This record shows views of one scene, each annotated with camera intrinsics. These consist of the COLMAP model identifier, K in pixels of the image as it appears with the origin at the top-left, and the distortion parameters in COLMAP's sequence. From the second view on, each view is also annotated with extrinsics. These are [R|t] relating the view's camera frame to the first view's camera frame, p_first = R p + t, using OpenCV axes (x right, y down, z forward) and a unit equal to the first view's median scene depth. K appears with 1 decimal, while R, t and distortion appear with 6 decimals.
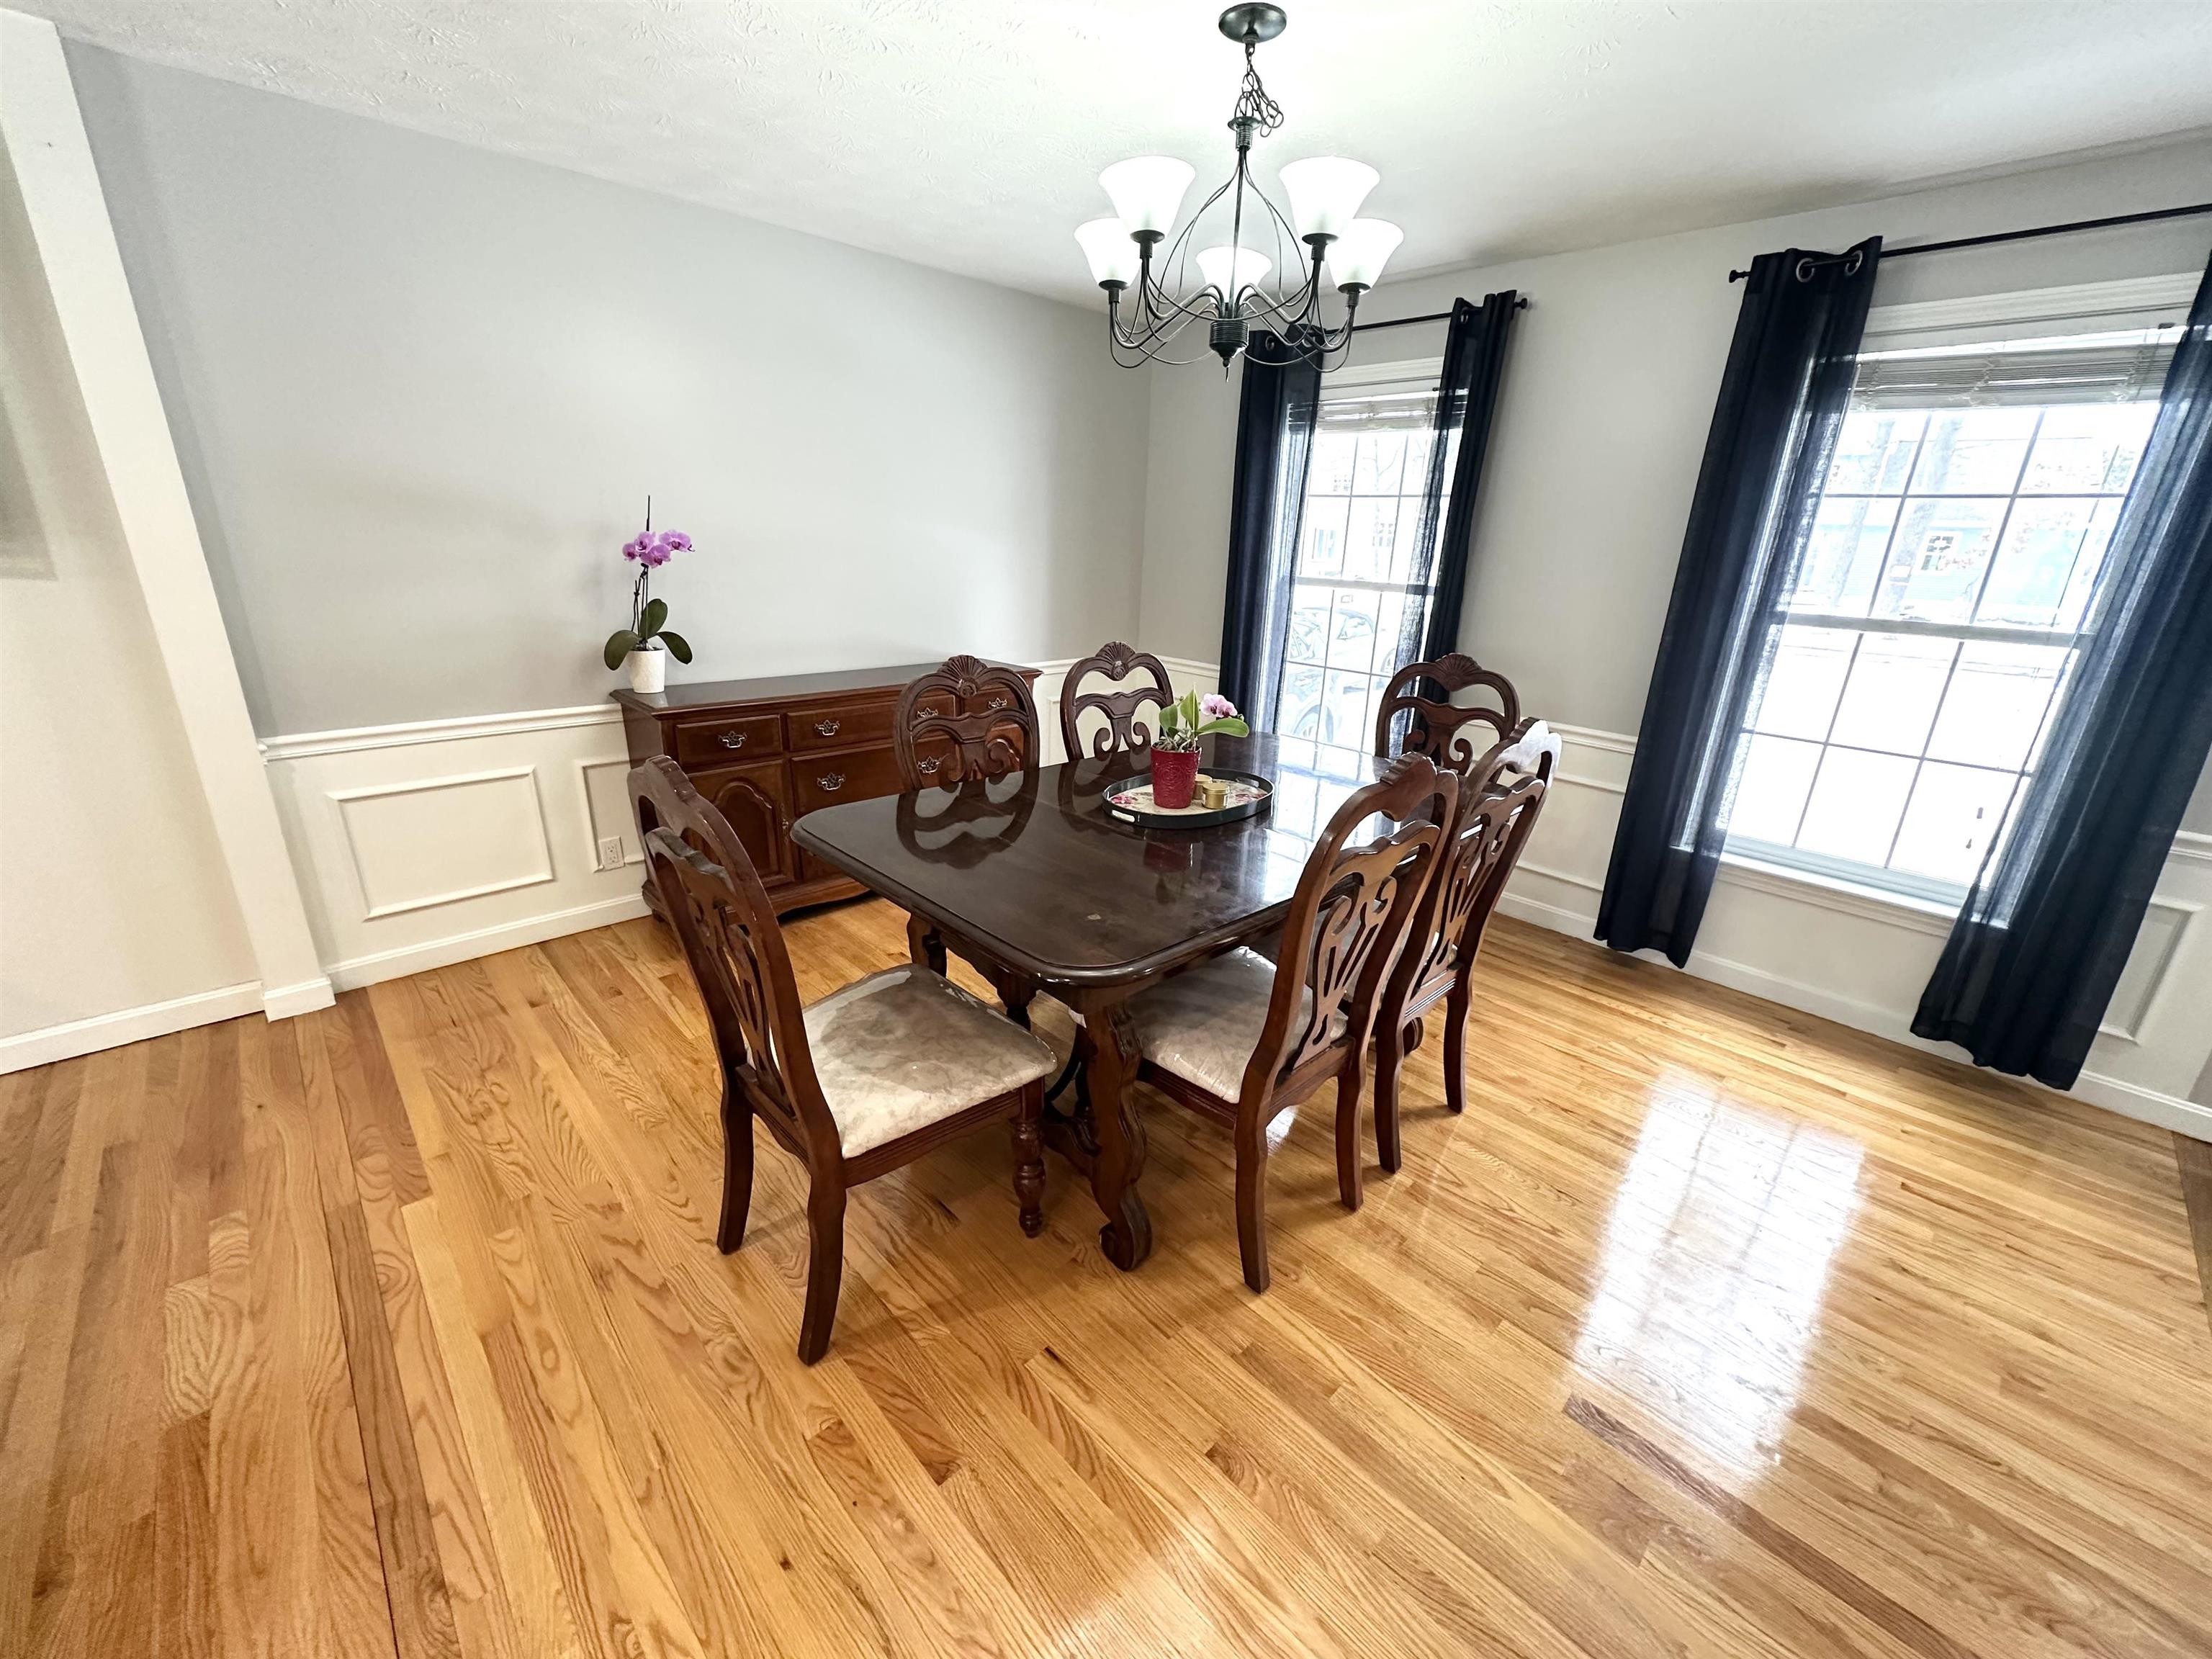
lens RADIAL K [[864.1, 0, 1108.2], [0, 864.1, 851.8], [0, 0, 1]] dist [-0.000896, -0.000103]
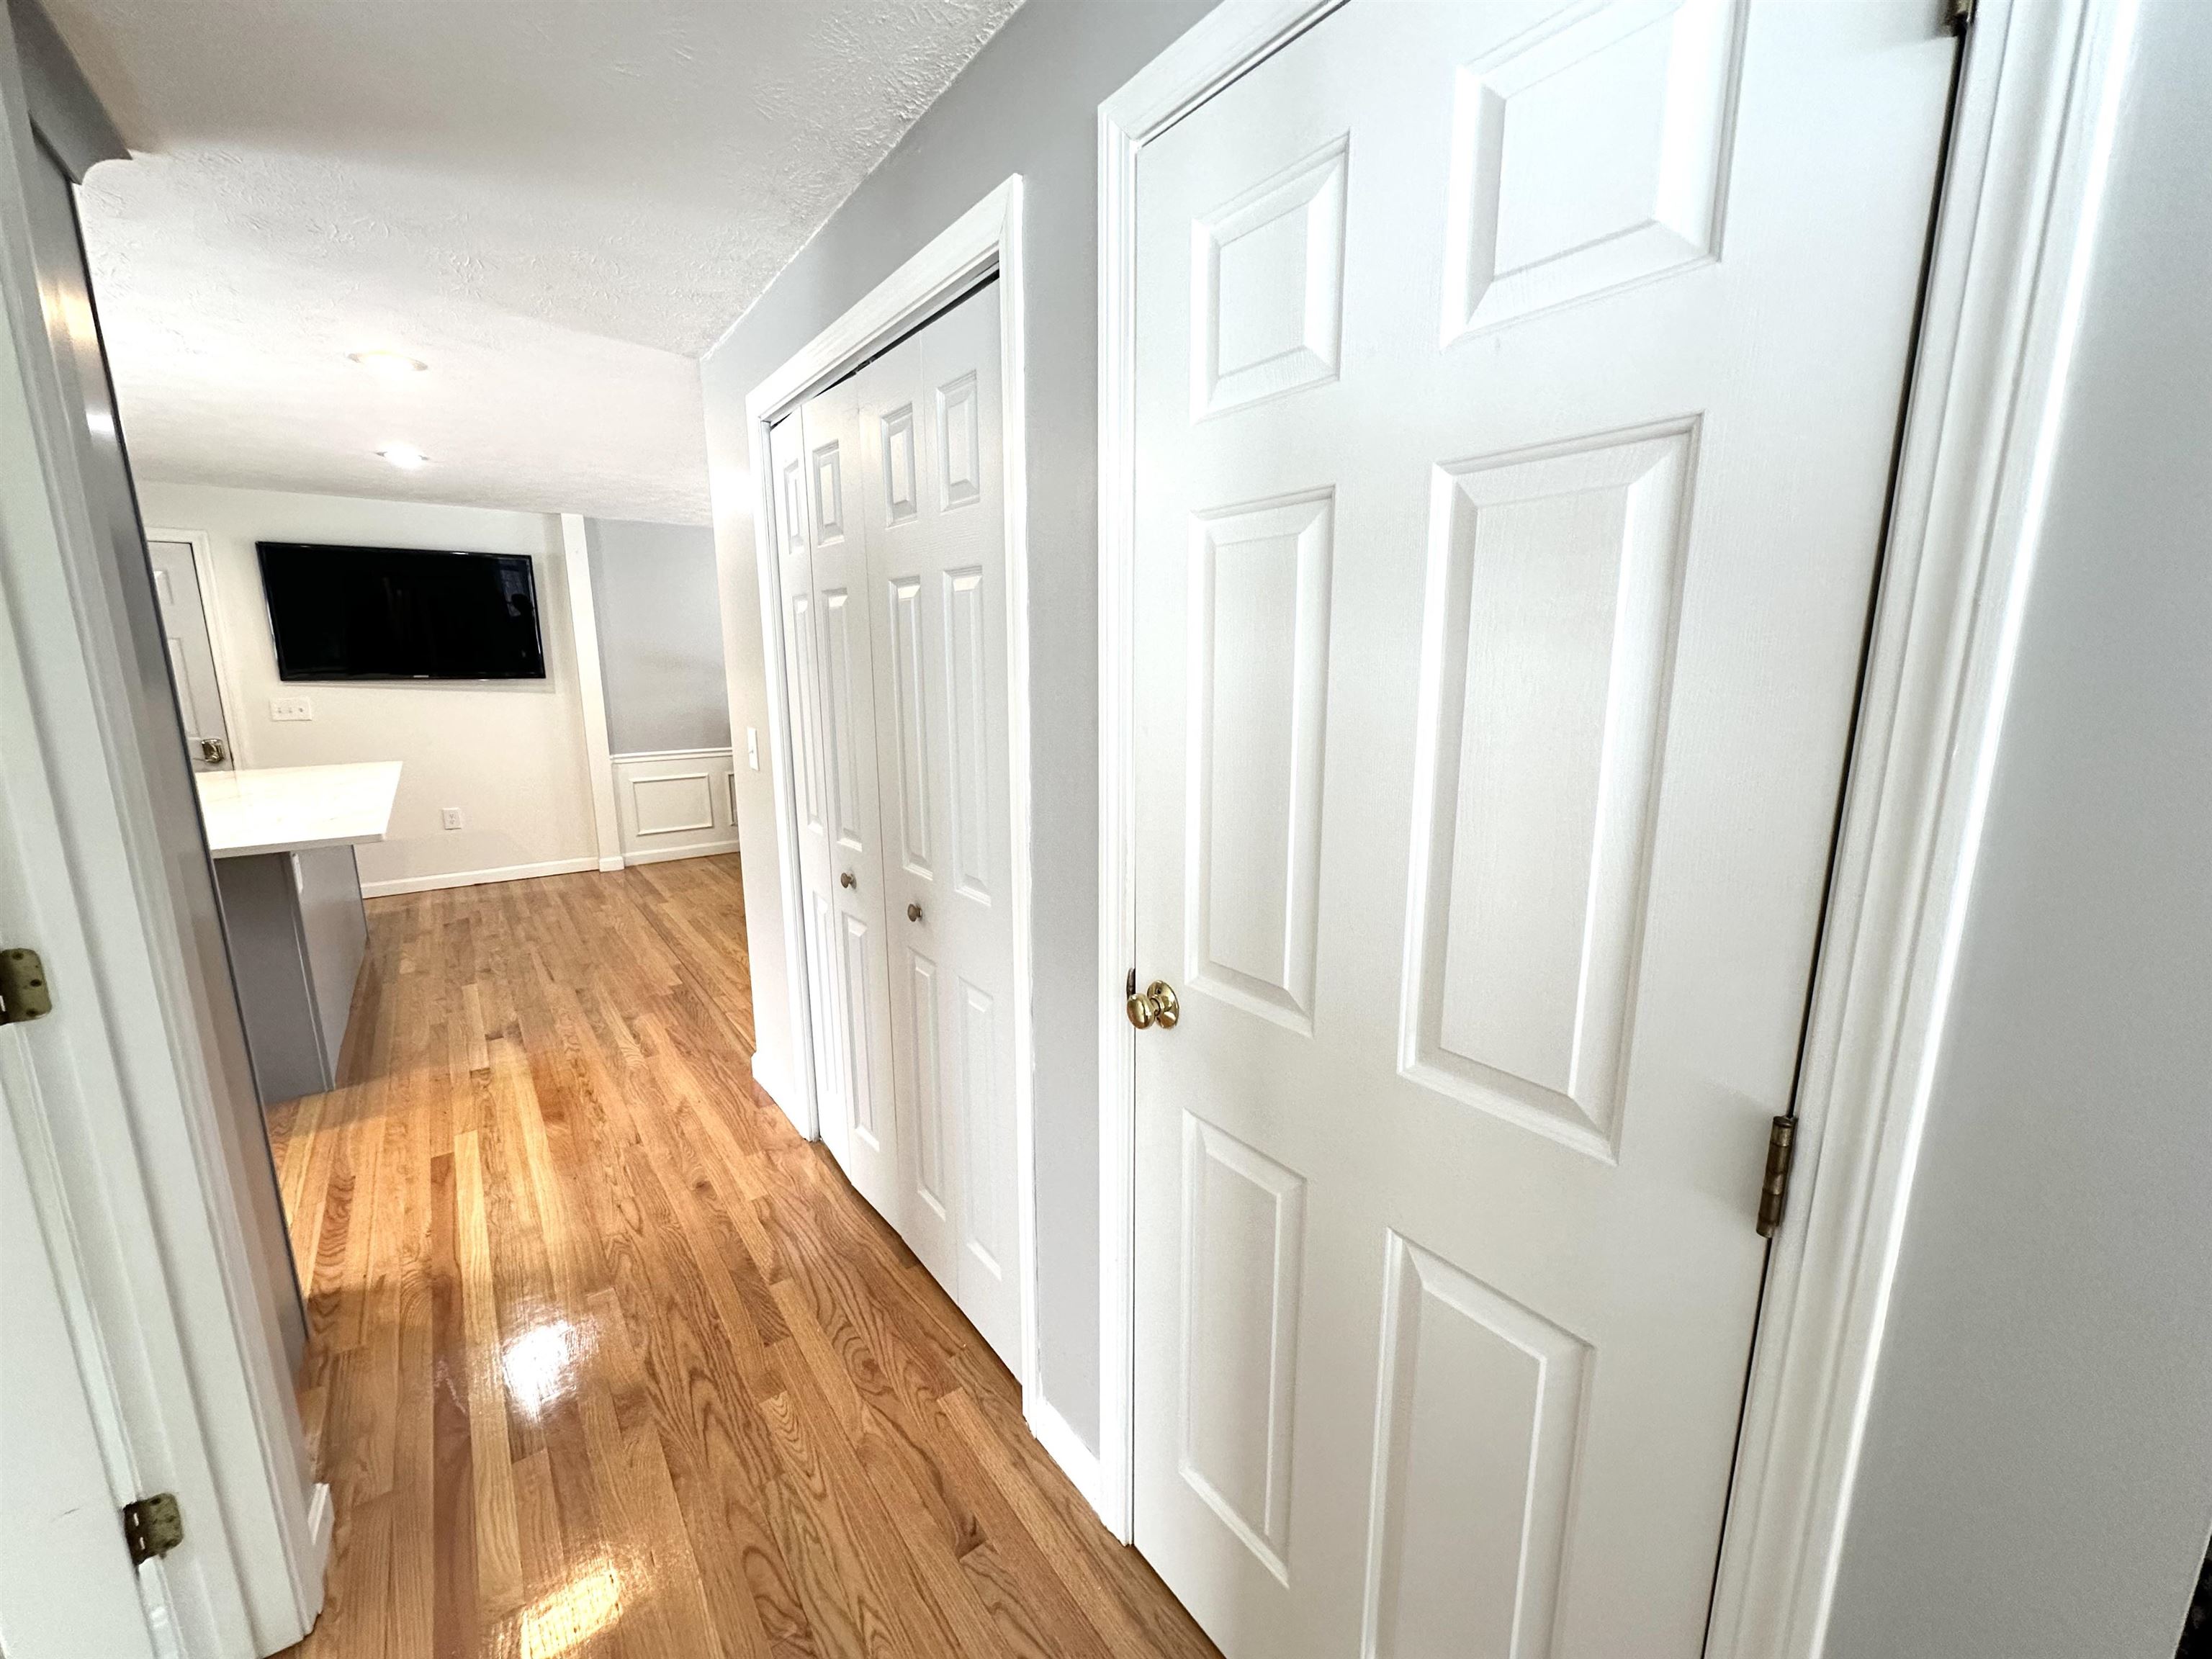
lens RADIAL K [[880.1, 0, 1101.3], [0, 880.1, 828.3], [0, 0, 1]] dist [-0.000641, -0.000346]
pose [[0.989535, -0.012024, -0.143788, 0.919112], [-0.008438, 0.989994, -0.140860, 0.505283], [0.144043, 0.140599, 0.979532, -1.477158]]
